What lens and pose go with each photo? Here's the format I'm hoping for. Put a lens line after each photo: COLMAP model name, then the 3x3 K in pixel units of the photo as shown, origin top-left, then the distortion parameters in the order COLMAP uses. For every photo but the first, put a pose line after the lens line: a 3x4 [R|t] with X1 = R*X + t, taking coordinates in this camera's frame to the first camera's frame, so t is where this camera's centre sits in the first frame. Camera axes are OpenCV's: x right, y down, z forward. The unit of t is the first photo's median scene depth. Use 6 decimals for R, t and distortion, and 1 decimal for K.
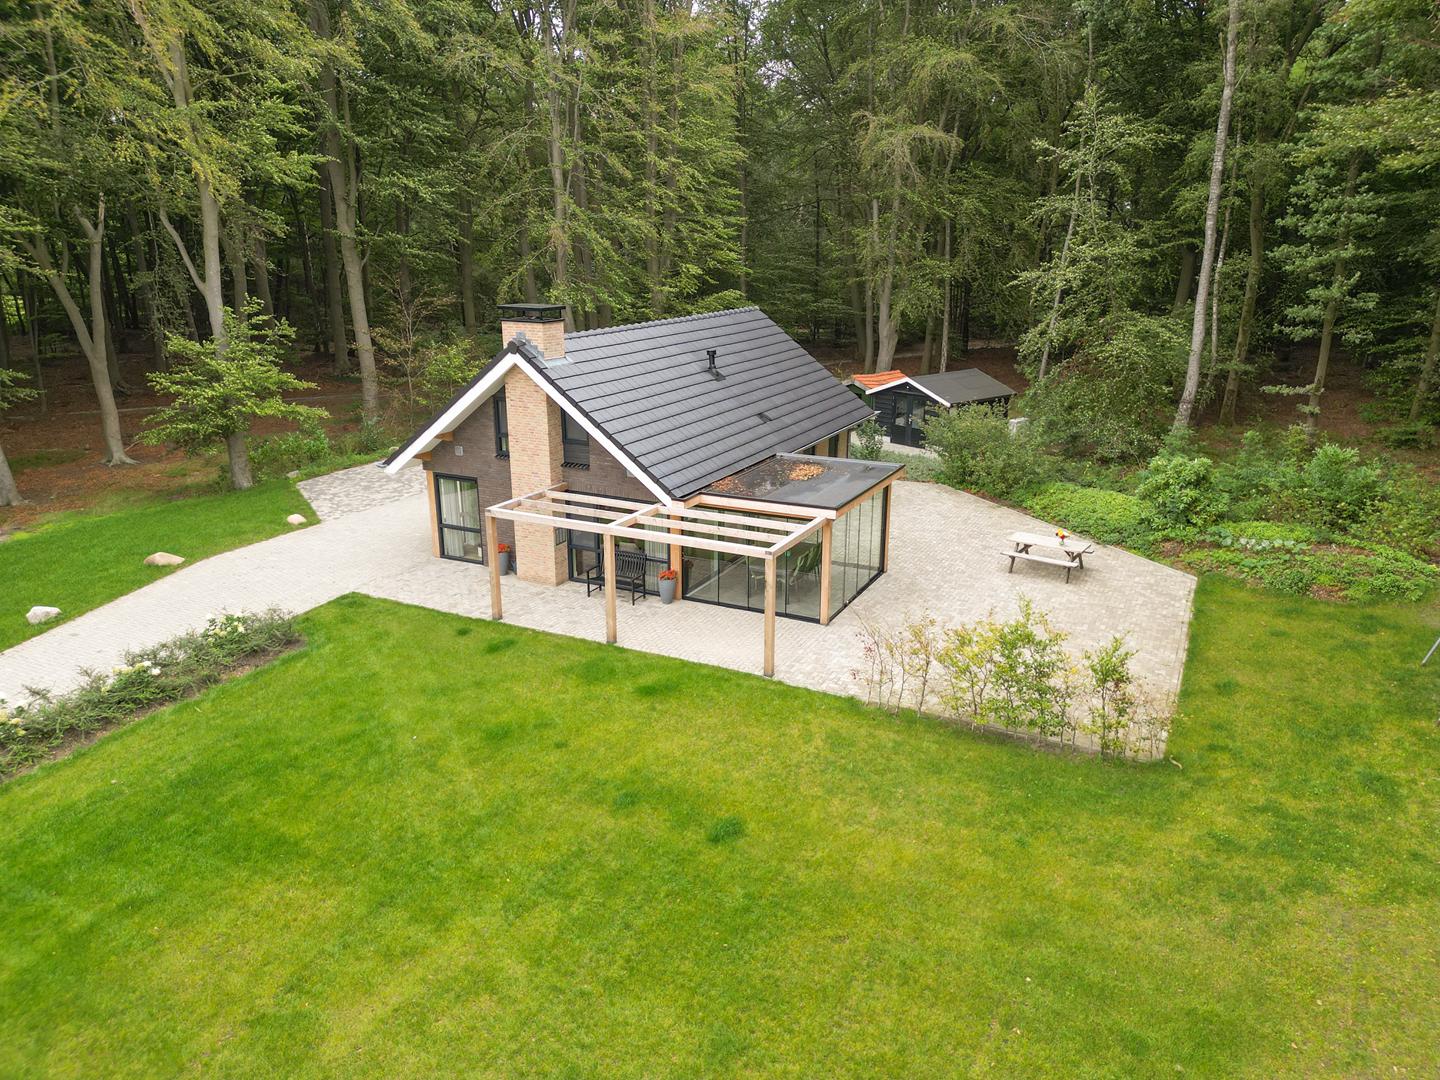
lens RADIAL K [[1006.4, 0, 720.0], [0, 1006.4, 540.0], [0, 0, 1]] dist [0.040342, 0.000414]
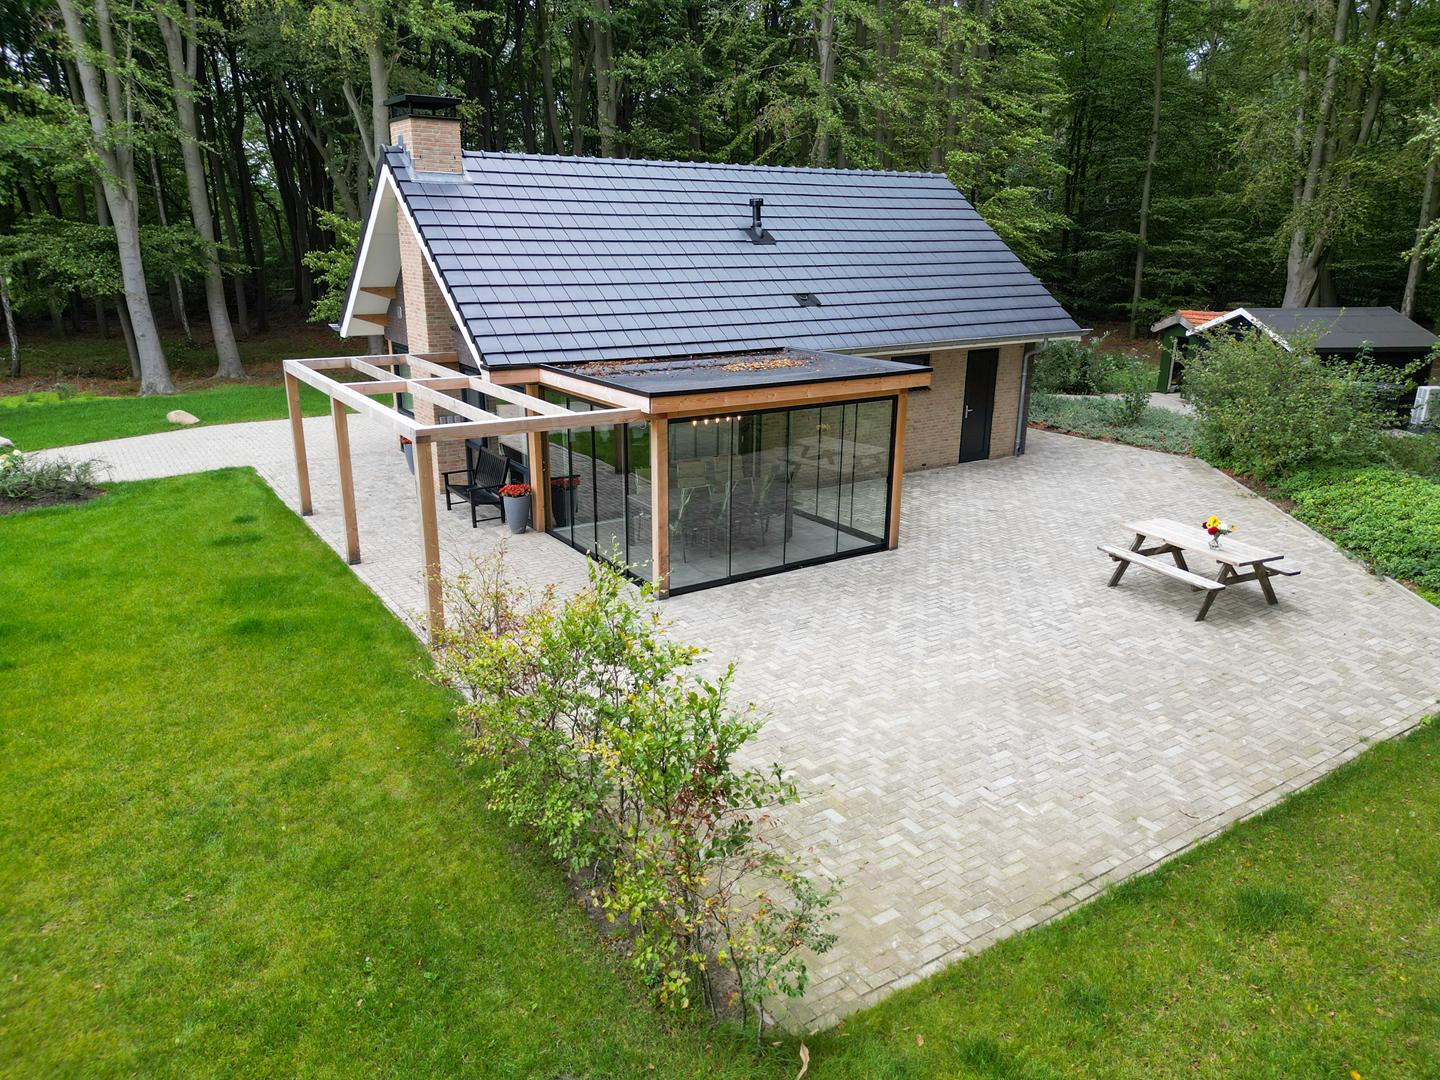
lens RADIAL K [[1006.4, 0, 720.0], [0, 1006.4, 540.0], [0, 0, 1]] dist [0.040342, 0.000414]
pose [[0.873363, 0.152460, -0.462594, 0.356630], [-0.150519, 0.987742, 0.041360, 0.017451], [0.463229, 0.033507, 0.885605, 0.421142]]
